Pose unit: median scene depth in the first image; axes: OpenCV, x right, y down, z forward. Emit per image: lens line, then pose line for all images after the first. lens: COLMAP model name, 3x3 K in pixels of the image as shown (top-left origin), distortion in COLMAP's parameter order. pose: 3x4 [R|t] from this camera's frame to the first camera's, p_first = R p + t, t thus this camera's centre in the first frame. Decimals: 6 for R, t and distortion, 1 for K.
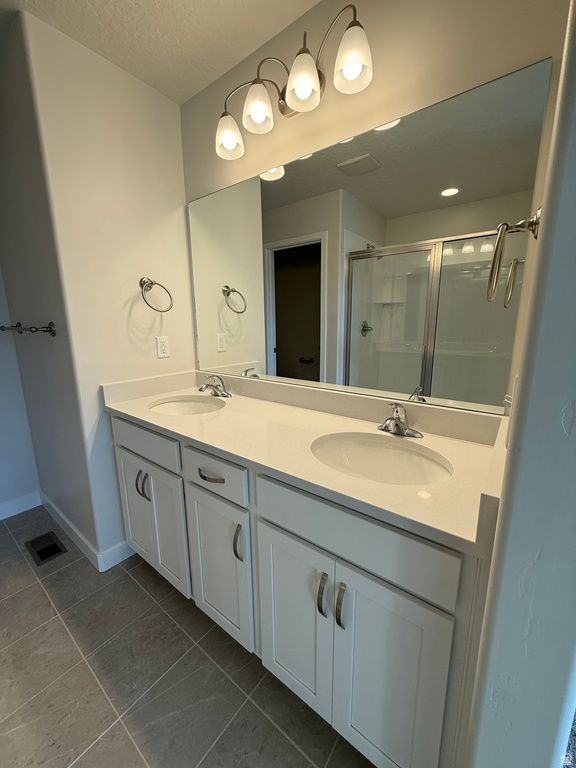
lens RADIAL K [[306.2, 0, 290.9], [0, 306.2, 381.9], [0, 0, 1]] dist [-0.001509, 0.000970]
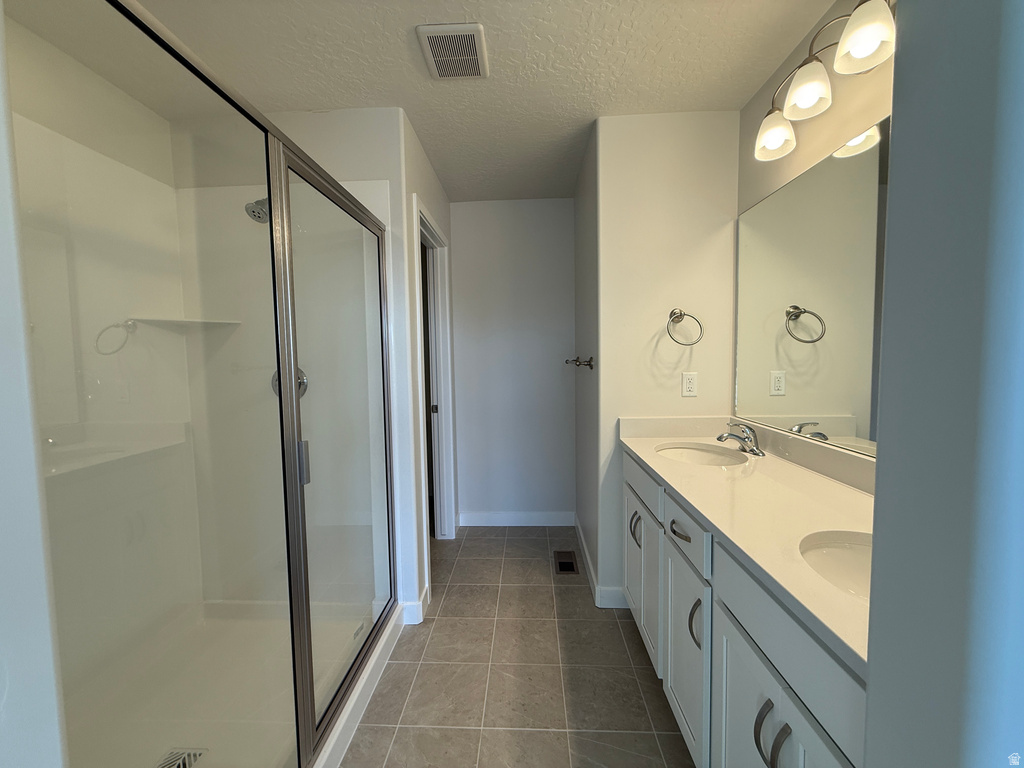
lens RADIAL K [[408.2, 0, 512.5], [0, 408.2, 382.2], [0, 0, 1]] dist [-0.001509, 0.000970]
pose [[0.577991, 0.048818, -0.814581, 0.250624], [-0.145308, 0.988413, -0.043868, 0.003889], [0.803002, 0.143720, 0.578388, -0.080588]]
